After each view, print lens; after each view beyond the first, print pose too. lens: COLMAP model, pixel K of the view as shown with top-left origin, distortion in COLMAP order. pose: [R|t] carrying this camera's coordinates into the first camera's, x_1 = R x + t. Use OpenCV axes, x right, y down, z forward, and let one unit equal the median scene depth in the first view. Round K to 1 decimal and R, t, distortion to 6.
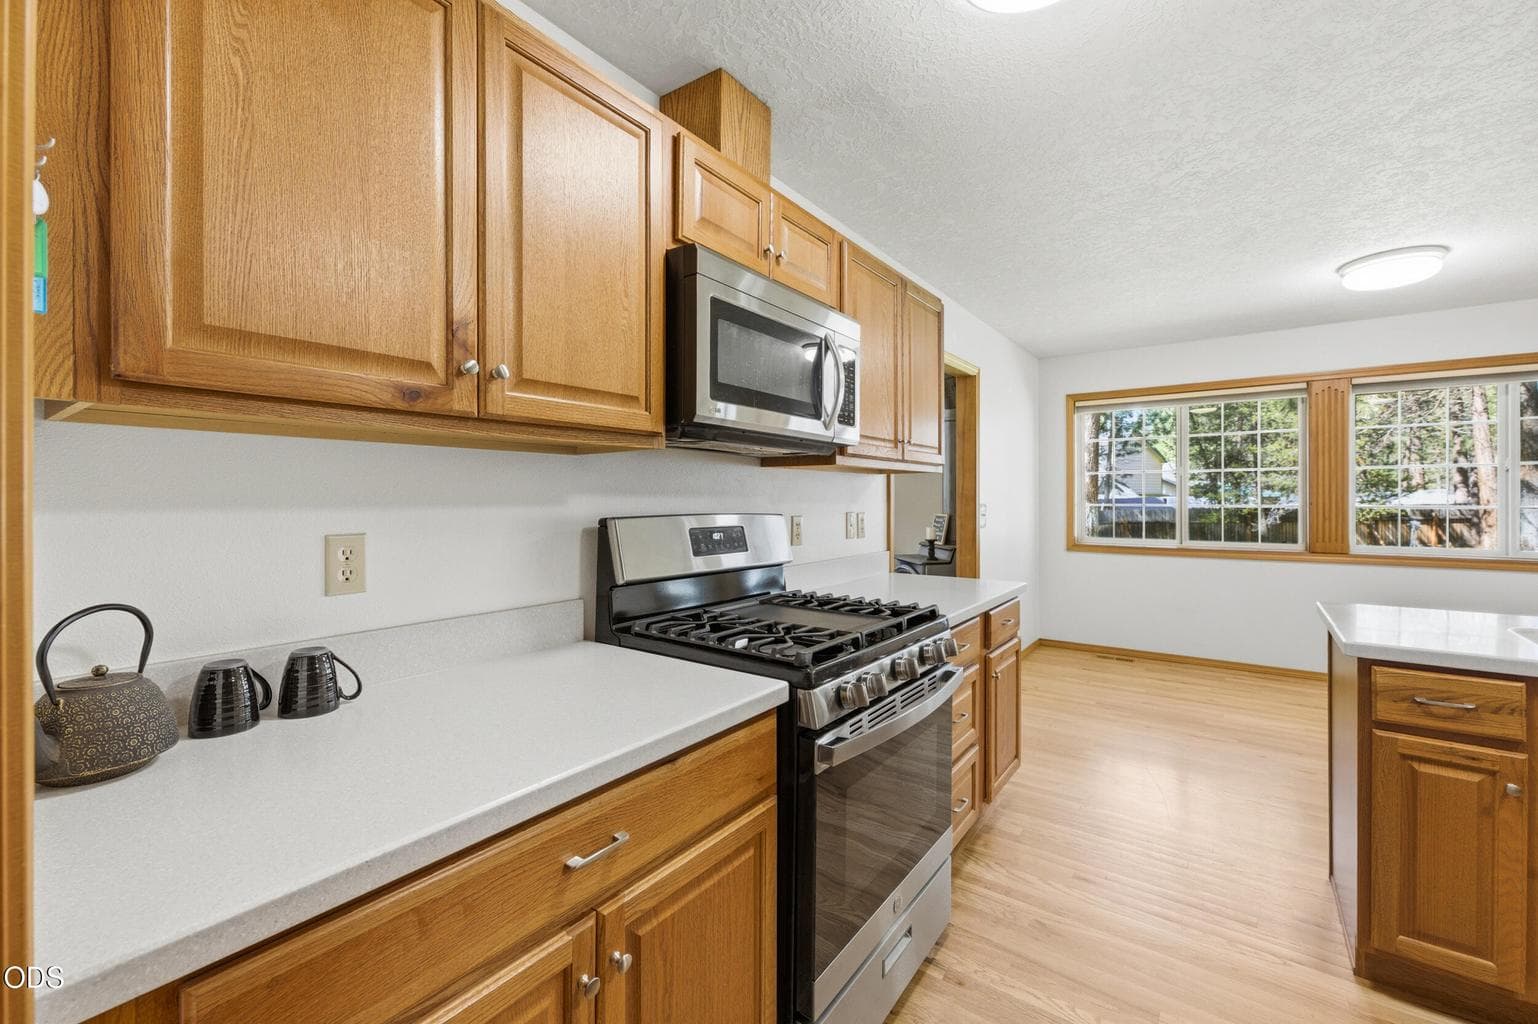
lens RADIAL K [[644.1, 0, 769.0], [0, 644.1, 512.0], [0, 0, 1]] dist [-0.008744, 0.000174]
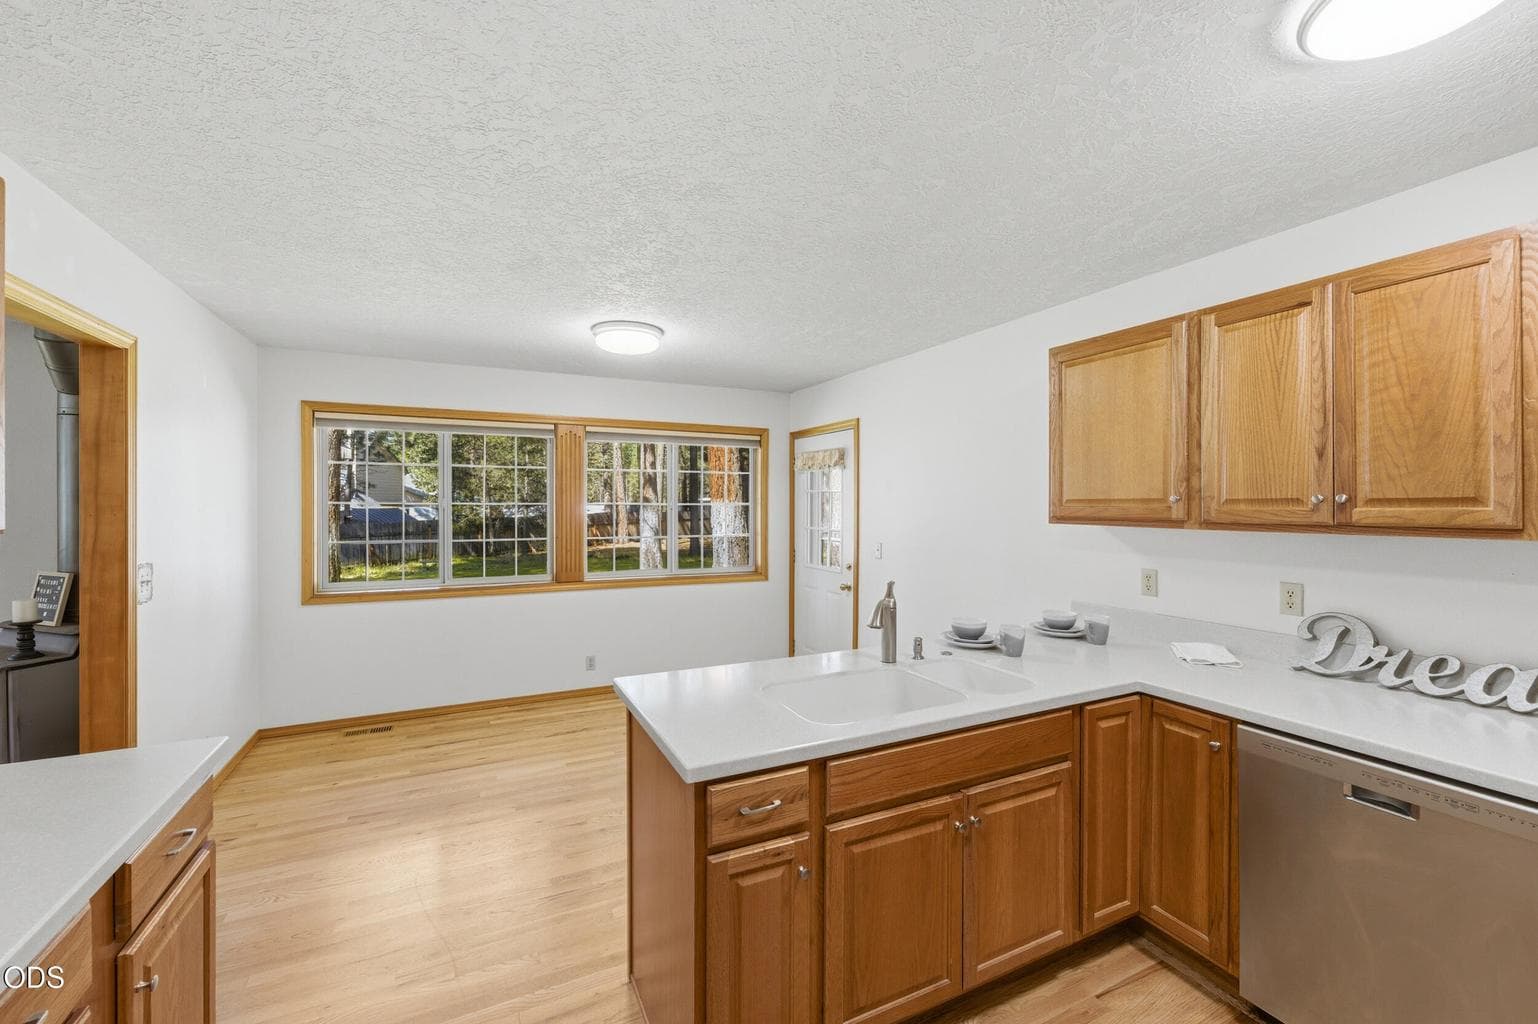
lens RADIAL K [[614.7, 0, 753.1], [0, 614.7, 509.9], [0, 0, 1]] dist [0.000359, 0.000615]
pose [[0.476116, 0.003692, 0.879375, 0.104943], [0.001688, 0.999986, -0.005112, -0.060722], [-0.879381, 0.003918, 0.476103, 0.246434]]
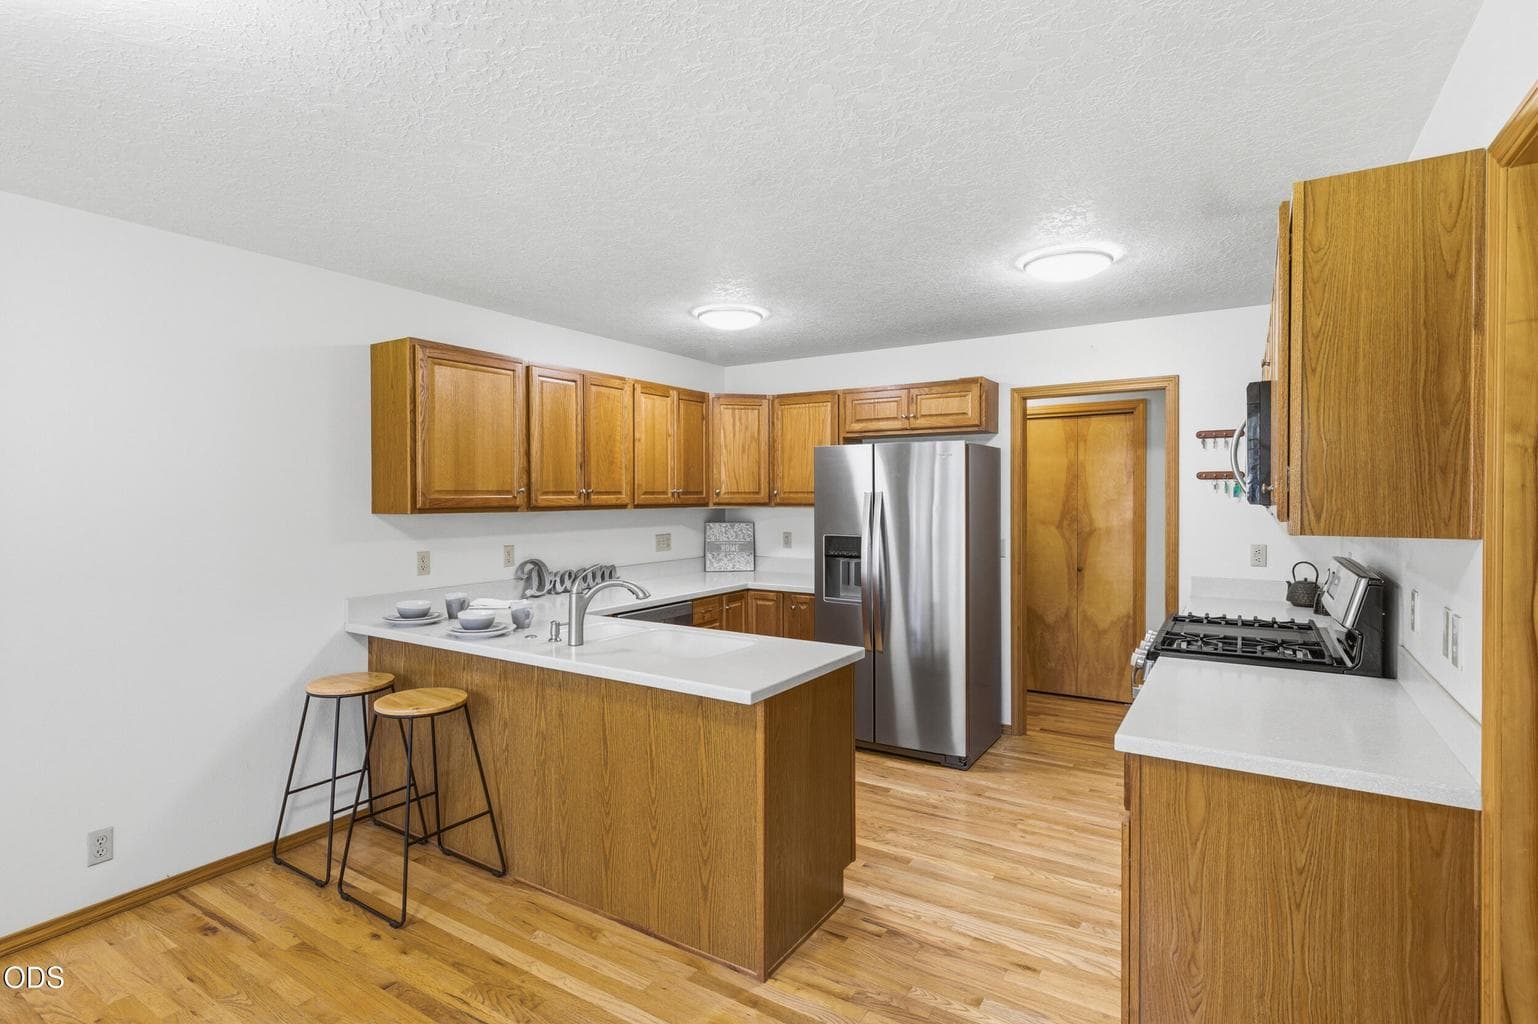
lens RADIAL K [[751.7, 0, 765.6], [0, 751.7, 501.4], [0, 0, 1]] dist [-0.013808, 0.000263]
pose [[-0.998712, 0.012622, -0.049148, 0.506644], [0.011787, 0.999782, 0.017257, -0.071651], [0.049355, 0.016656, -0.998642, 1.113493]]
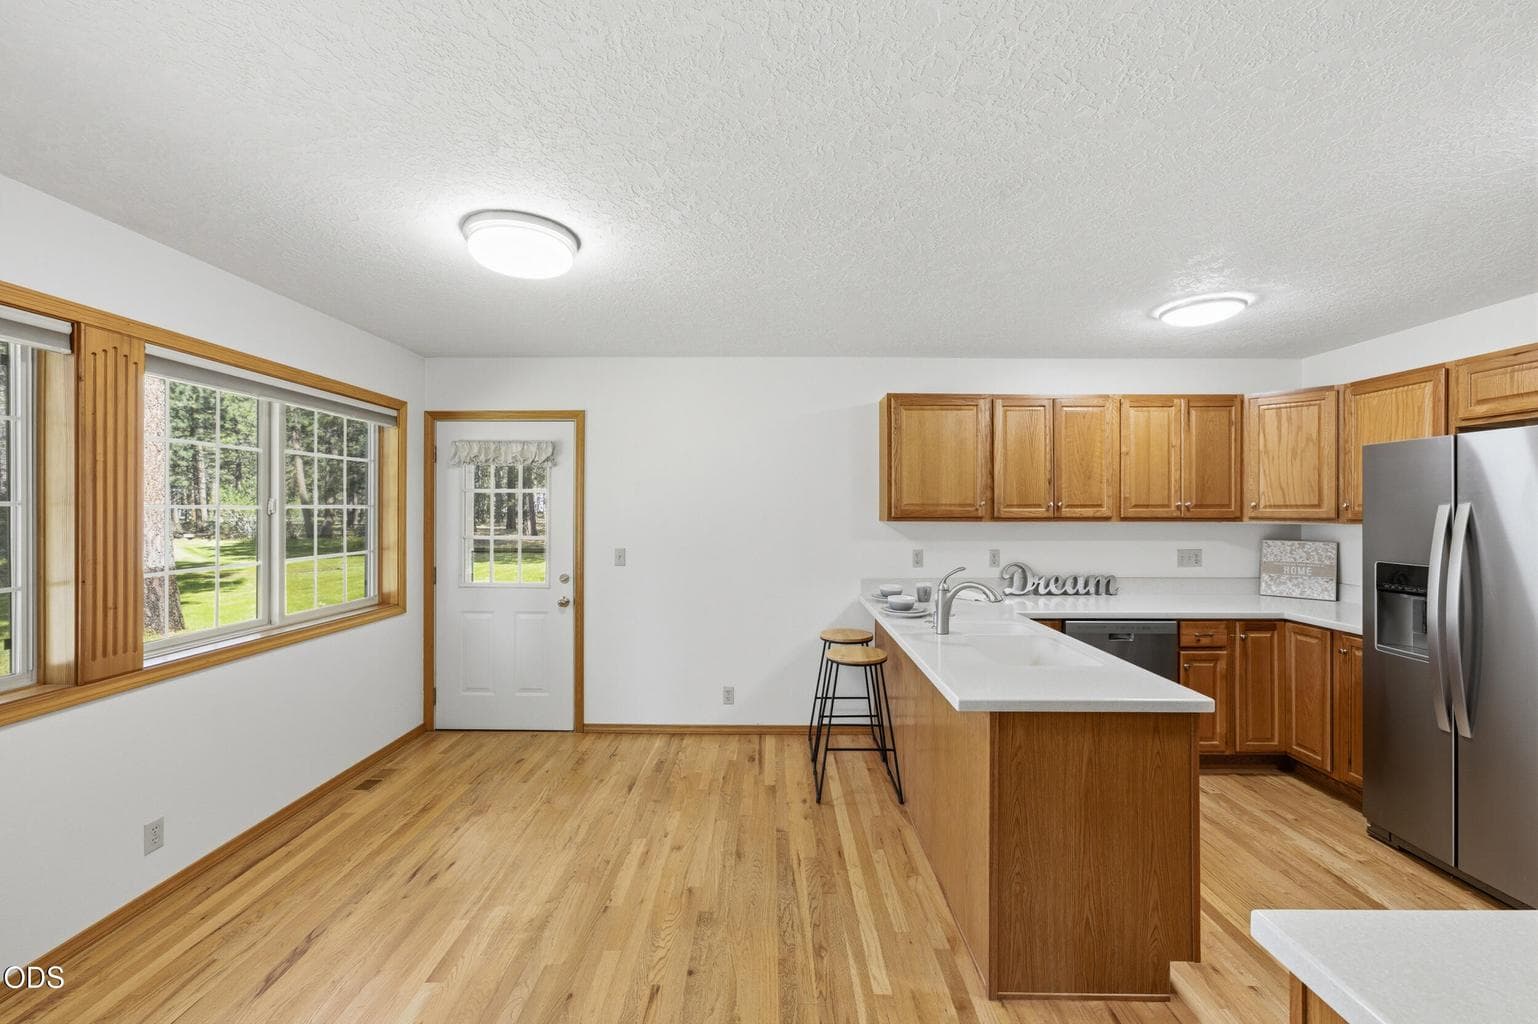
lens RADIAL K [[597.6, 0, 765.1], [0, 597.6, 504.7], [0, 0, 1]] dist [-0.002196, 0.000243]
pose [[-0.572294, 0.016091, 0.819891, 0.216743], [0.012208, 0.999864, -0.011101, -0.066016], [-0.819958, 0.003656, -0.572412, 0.951896]]
